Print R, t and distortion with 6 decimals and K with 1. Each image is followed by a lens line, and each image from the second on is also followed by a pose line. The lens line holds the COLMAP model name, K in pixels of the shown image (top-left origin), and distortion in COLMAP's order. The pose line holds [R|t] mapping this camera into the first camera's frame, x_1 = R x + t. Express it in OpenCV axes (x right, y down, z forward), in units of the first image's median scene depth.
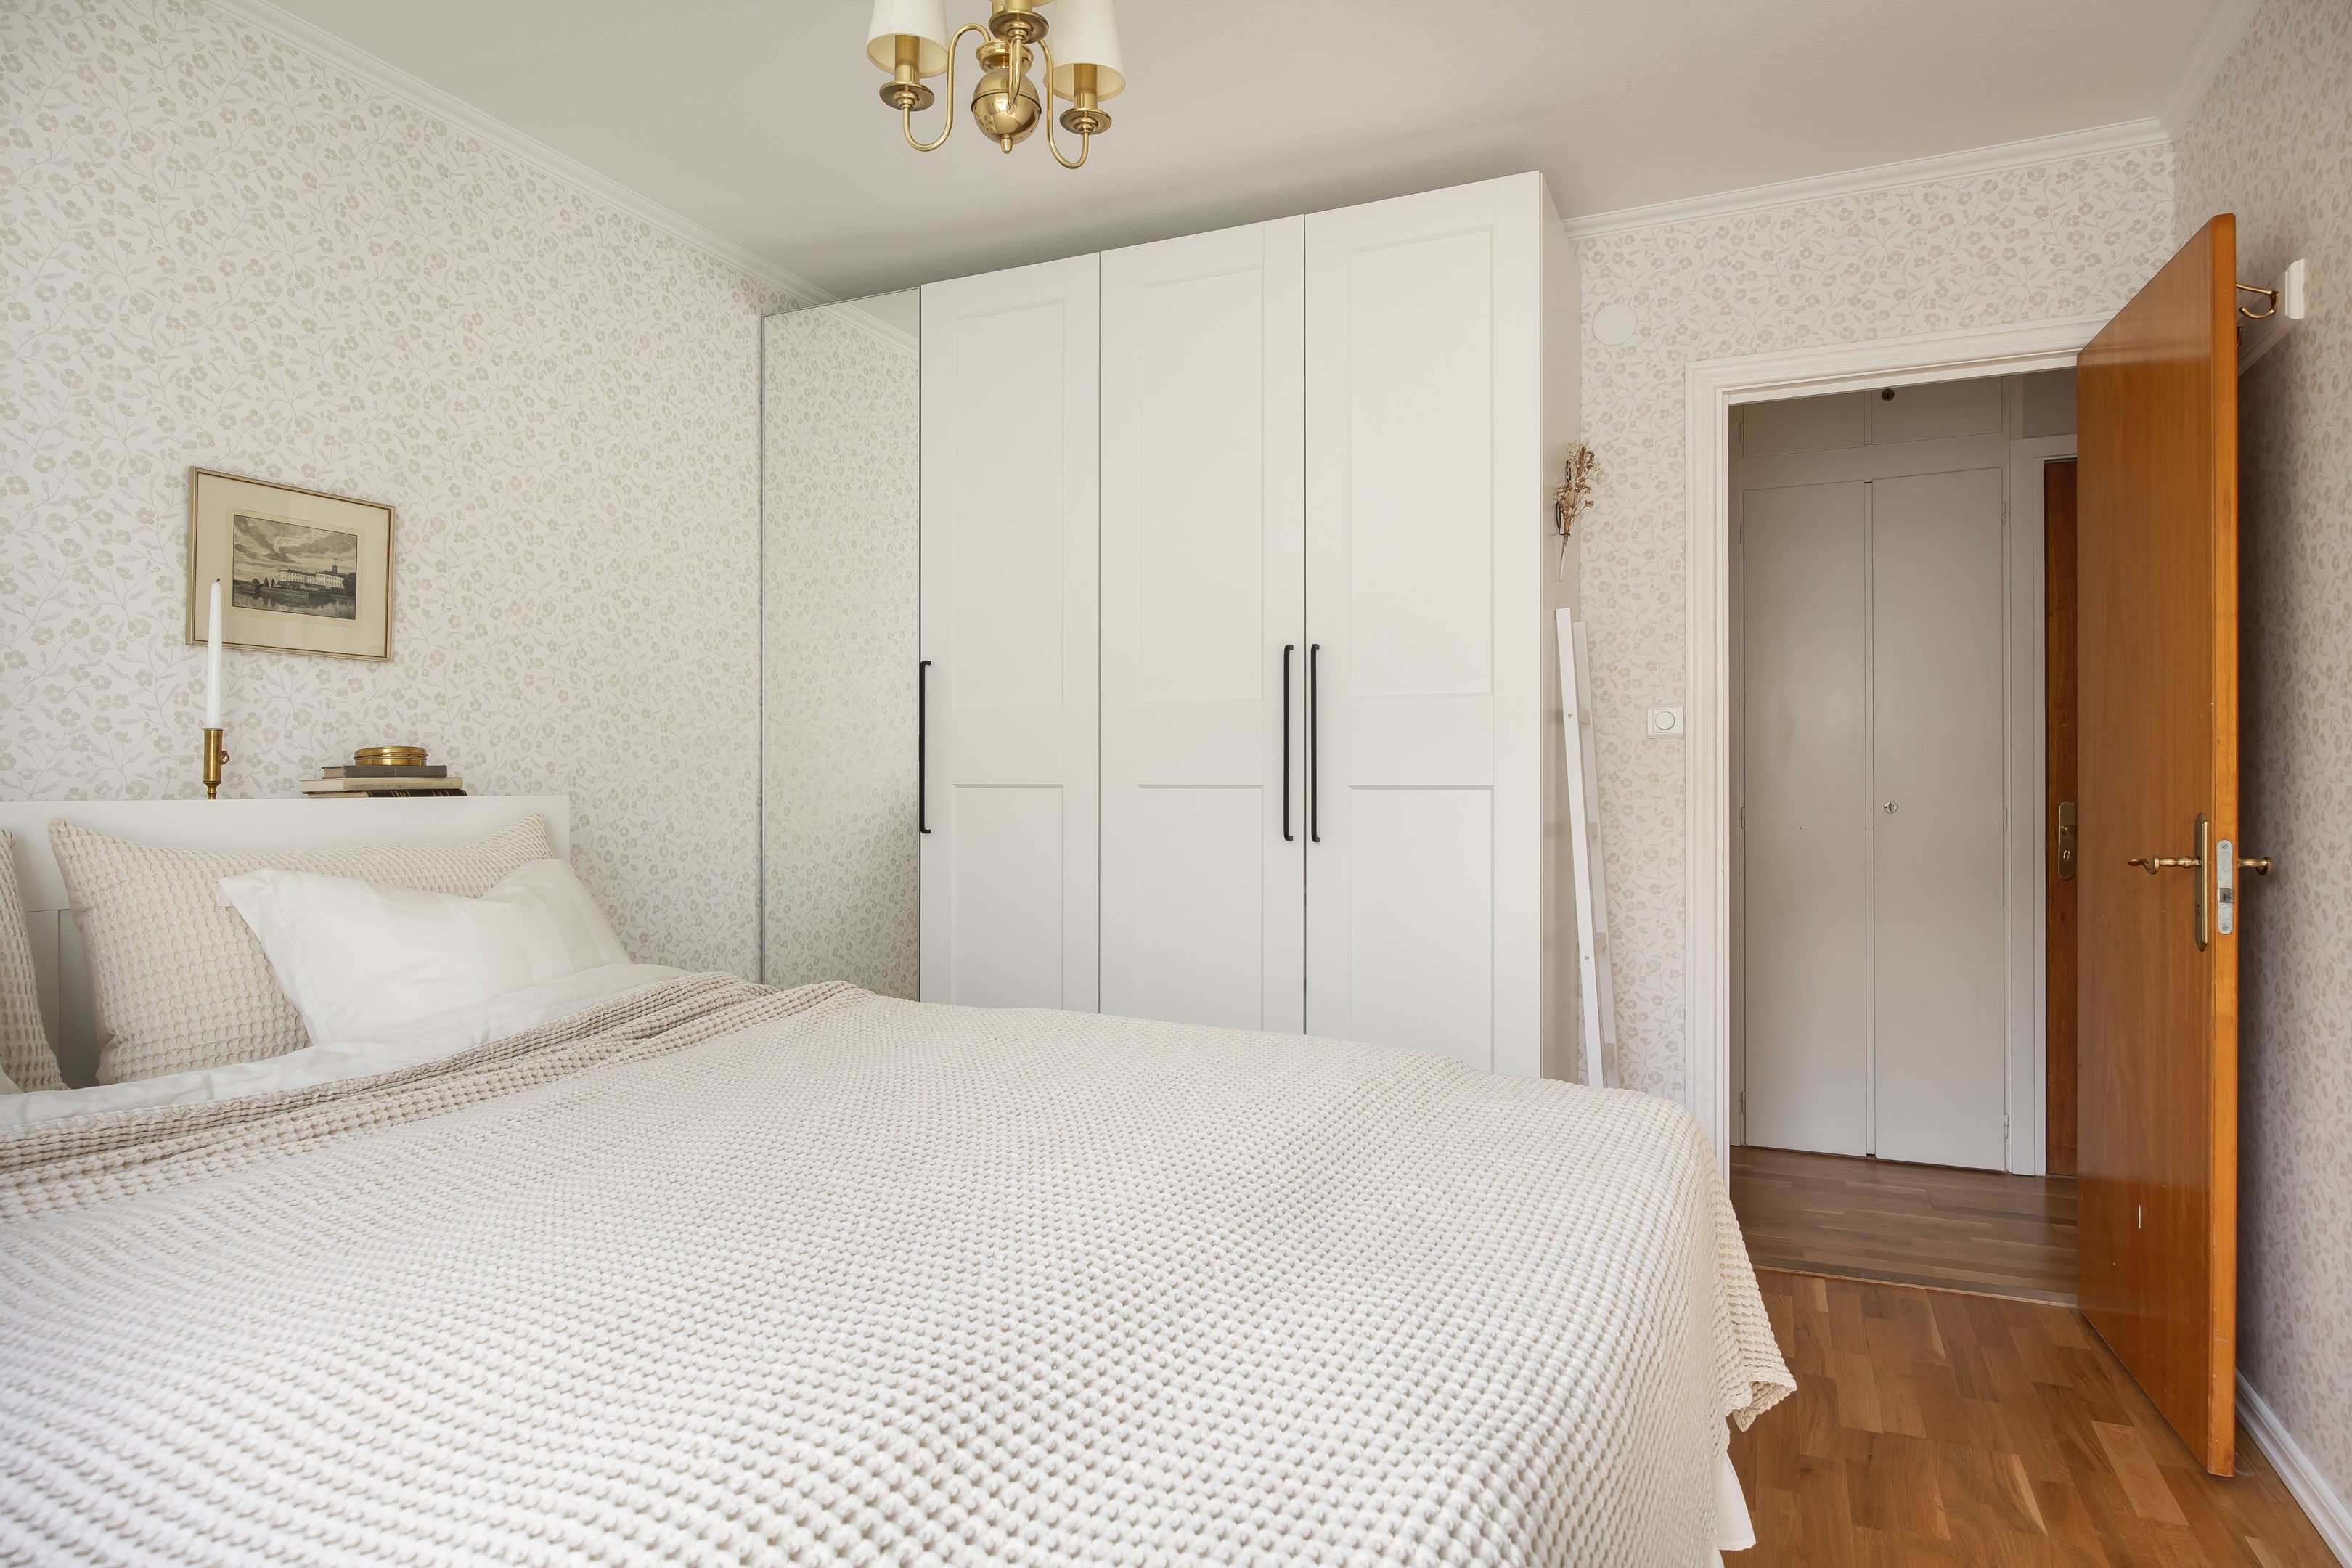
lens RADIAL K [[1345.7, 0, 1196.1], [0, 1345.7, 785.2], [0, 0, 1]] dist [-0.011454, 0.009342]
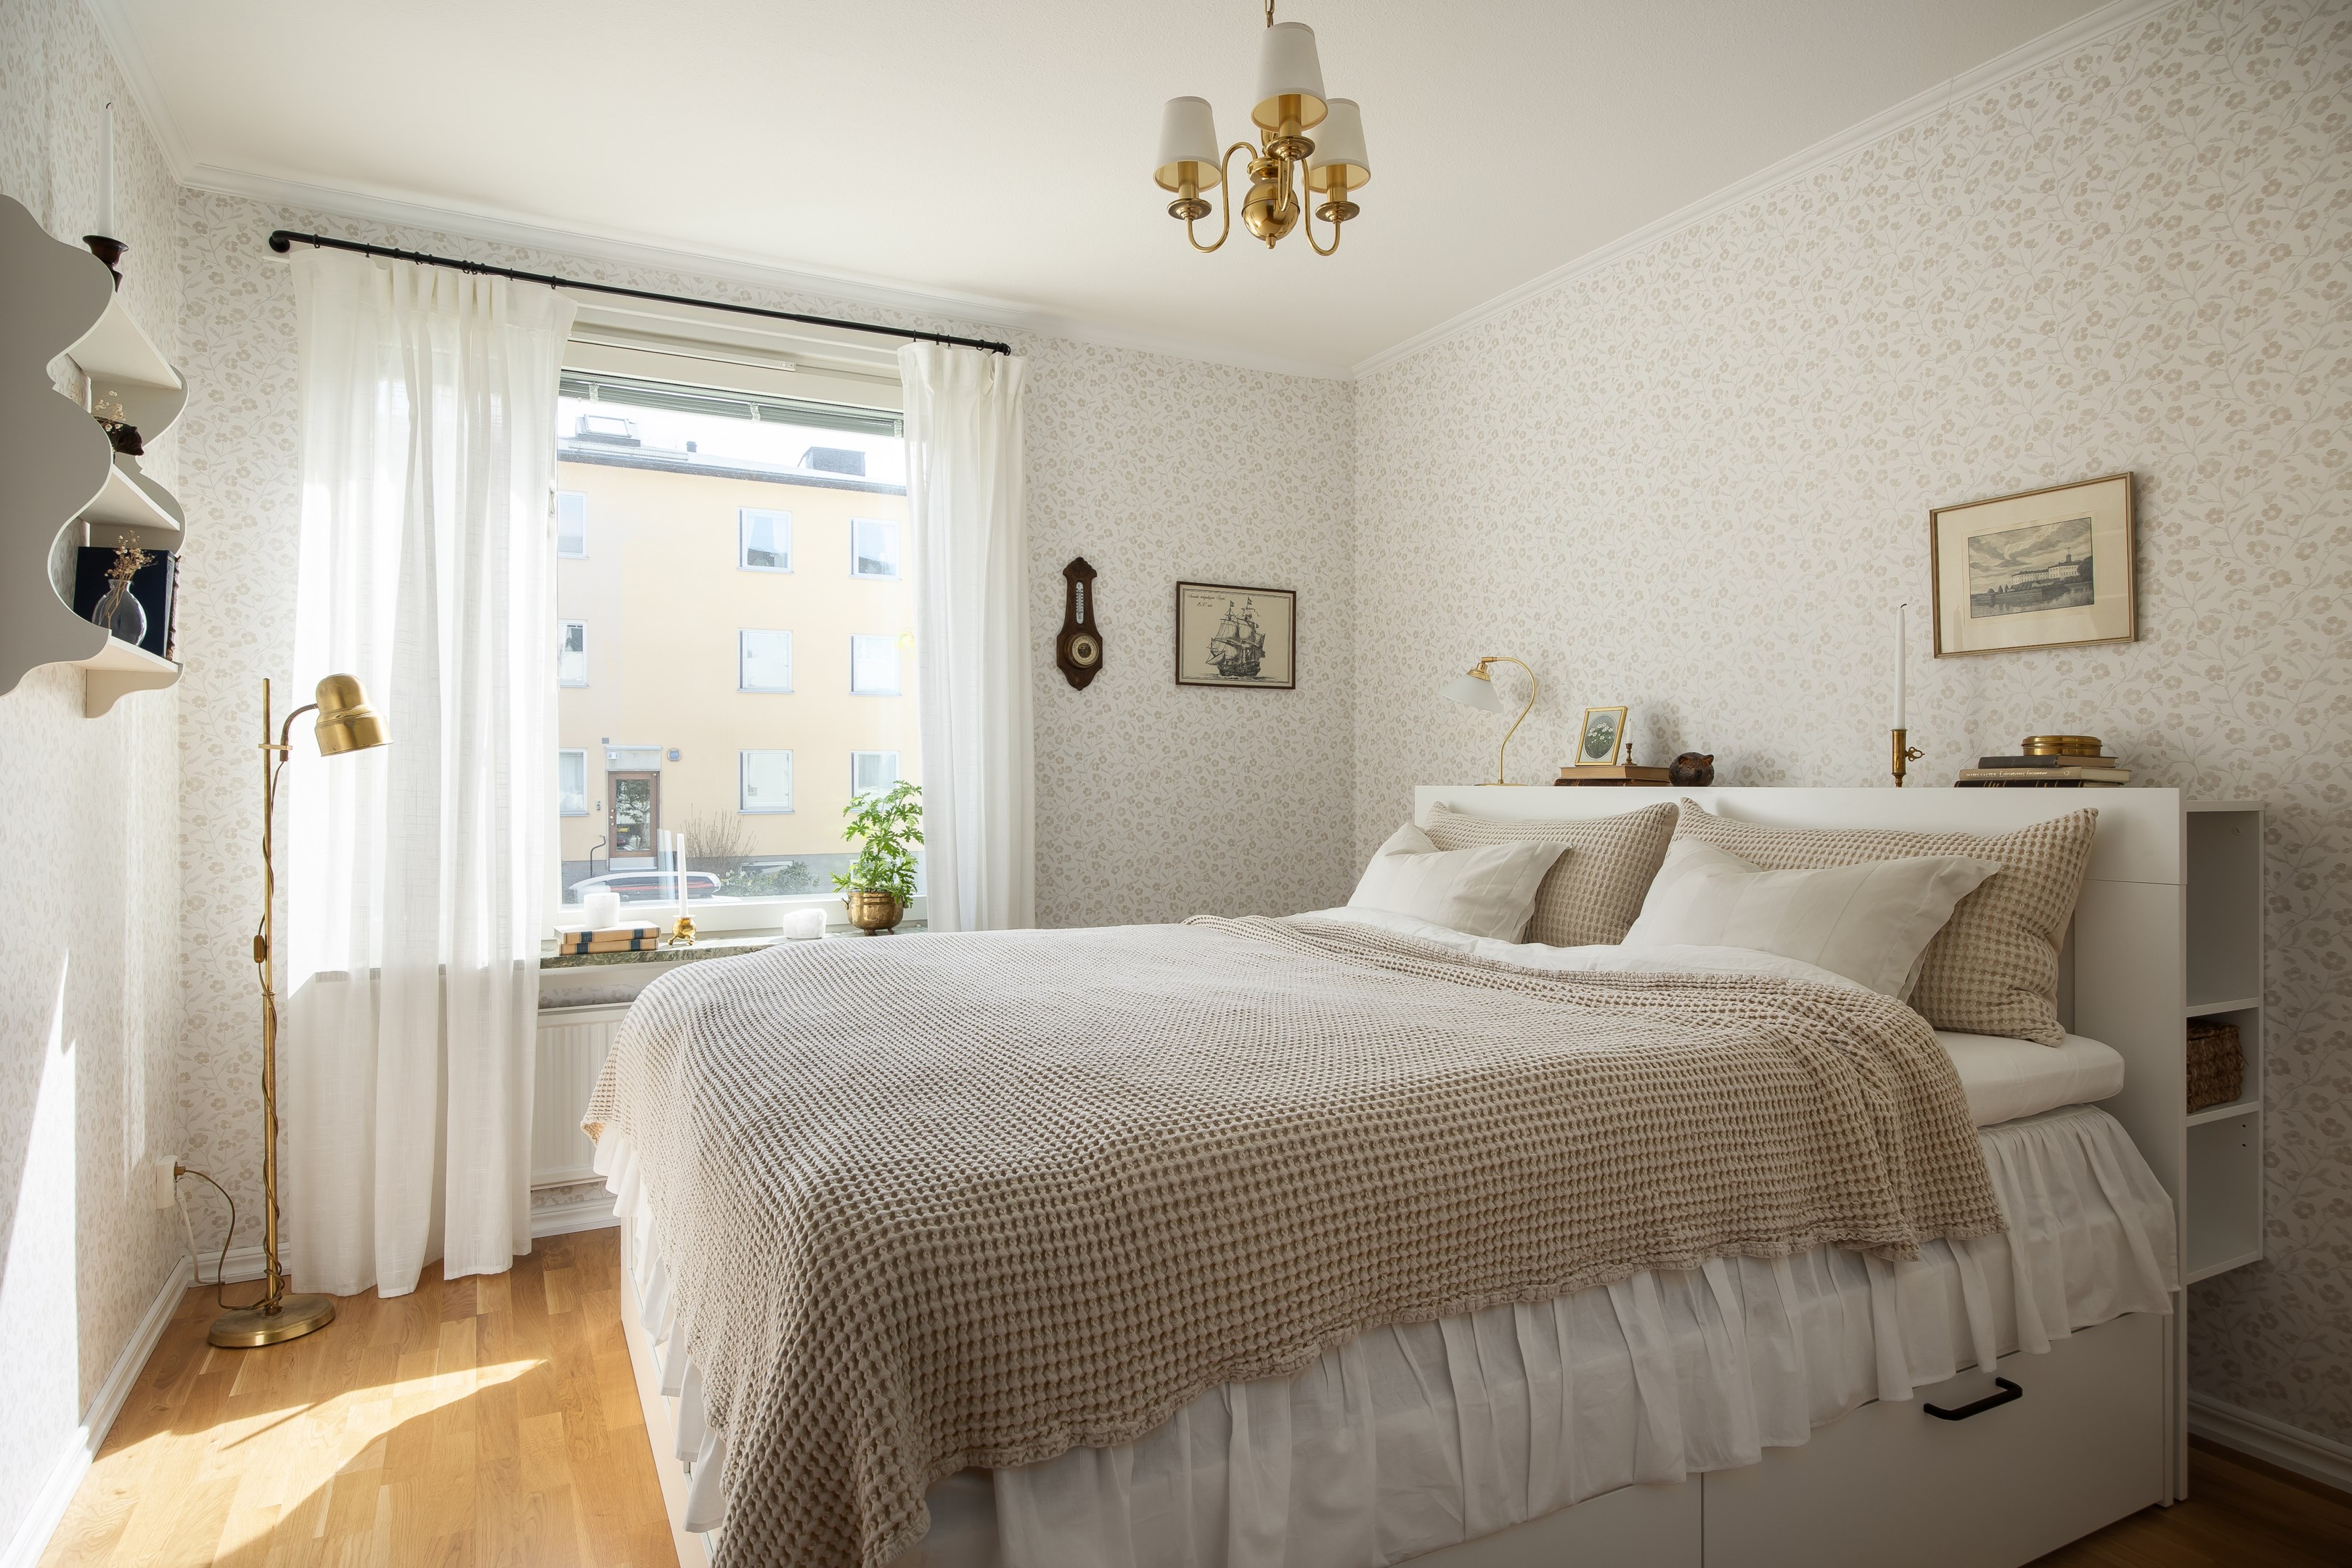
lens RADIAL K [[1345.7, 0, 1198.7], [0, 1345.7, 776.0], [0, 0, 1]] dist [-0.011454, 0.009342]
pose [[-0.616408, -0.008661, -0.787379, 0.537706], [-0.004601, 0.999962, -0.007397, 0.010572], [0.787413, -0.000937, -0.616424, 1.103909]]
